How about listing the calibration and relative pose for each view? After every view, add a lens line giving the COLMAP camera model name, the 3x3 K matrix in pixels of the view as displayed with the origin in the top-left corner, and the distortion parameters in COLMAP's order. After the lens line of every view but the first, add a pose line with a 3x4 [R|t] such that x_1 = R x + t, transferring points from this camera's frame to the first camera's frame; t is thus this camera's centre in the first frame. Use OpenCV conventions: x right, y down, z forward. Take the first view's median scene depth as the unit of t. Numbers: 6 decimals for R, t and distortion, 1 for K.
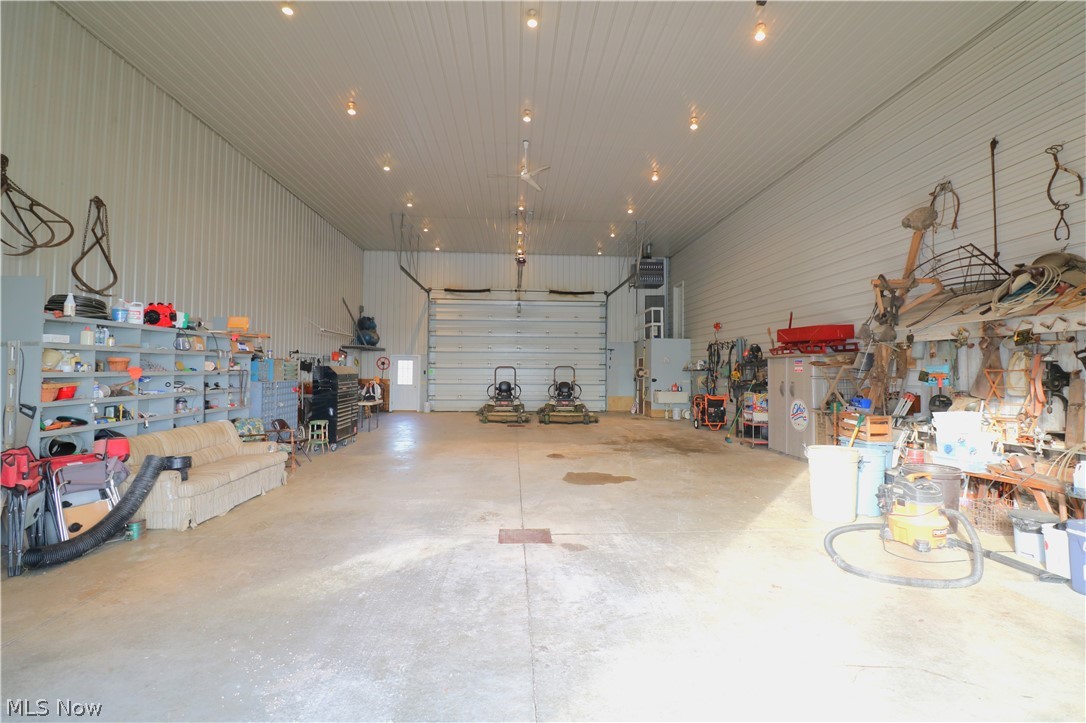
lens RADIAL K [[503.1, 0, 542.6], [0, 503.1, 360.4], [0, 0, 1]] dist [-0.012572, -0.002274]
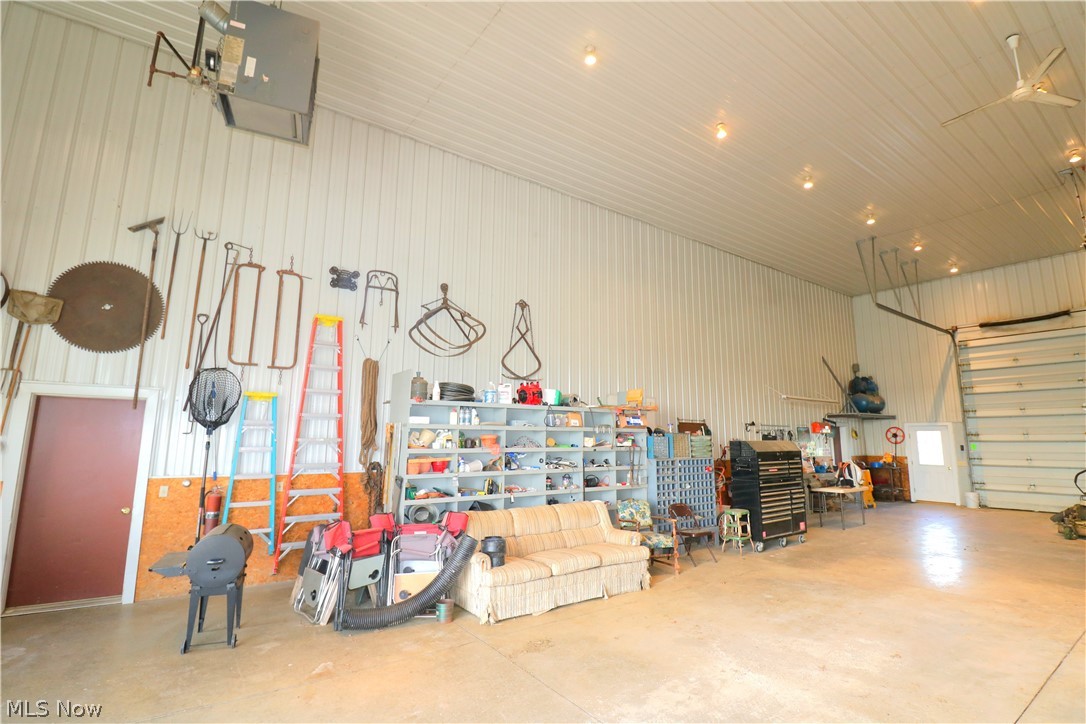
lens RADIAL K [[503.1, 0, 542.0], [0, 503.1, 358.2], [0, 0, 1]] dist [-0.012572, -0.002274]
pose [[0.534591, -0.136969, -0.833938, 0.126210], [0.013164, 0.988009, -0.153836, -0.000907], [0.845008, 0.071262, 0.529984, 0.393040]]
